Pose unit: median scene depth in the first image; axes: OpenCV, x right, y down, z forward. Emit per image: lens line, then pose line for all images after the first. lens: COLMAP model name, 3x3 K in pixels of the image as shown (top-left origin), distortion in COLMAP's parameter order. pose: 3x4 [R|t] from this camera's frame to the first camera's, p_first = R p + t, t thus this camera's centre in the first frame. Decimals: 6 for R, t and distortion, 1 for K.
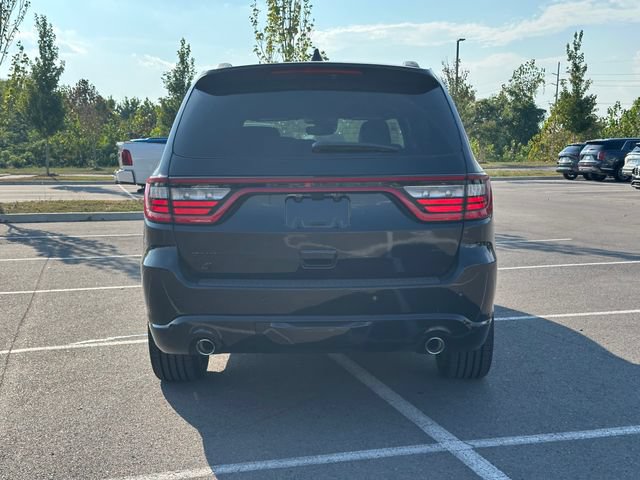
lens RADIAL K [[891.2, 0, 318.4], [0, 891.2, 239.0], [0, 0, 1]] dist [0.199337, -0.430499]
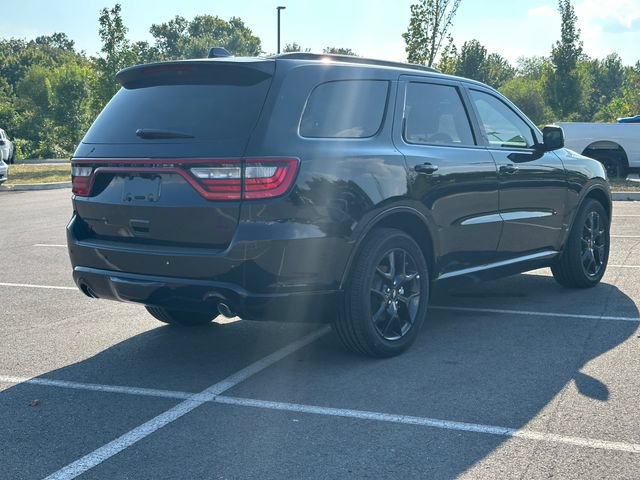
lens RADIAL K [[891.2, 0, 318.4], [0, 891.2, 239.0], [0, 0, 1]] dist [0.199337, -0.430499]
pose [[0.779041, 0.059358, -0.624157, 0.132314], [-0.045440, 0.998236, 0.038217, -0.002697], [0.625325, -0.001411, 0.780364, 0.028891]]
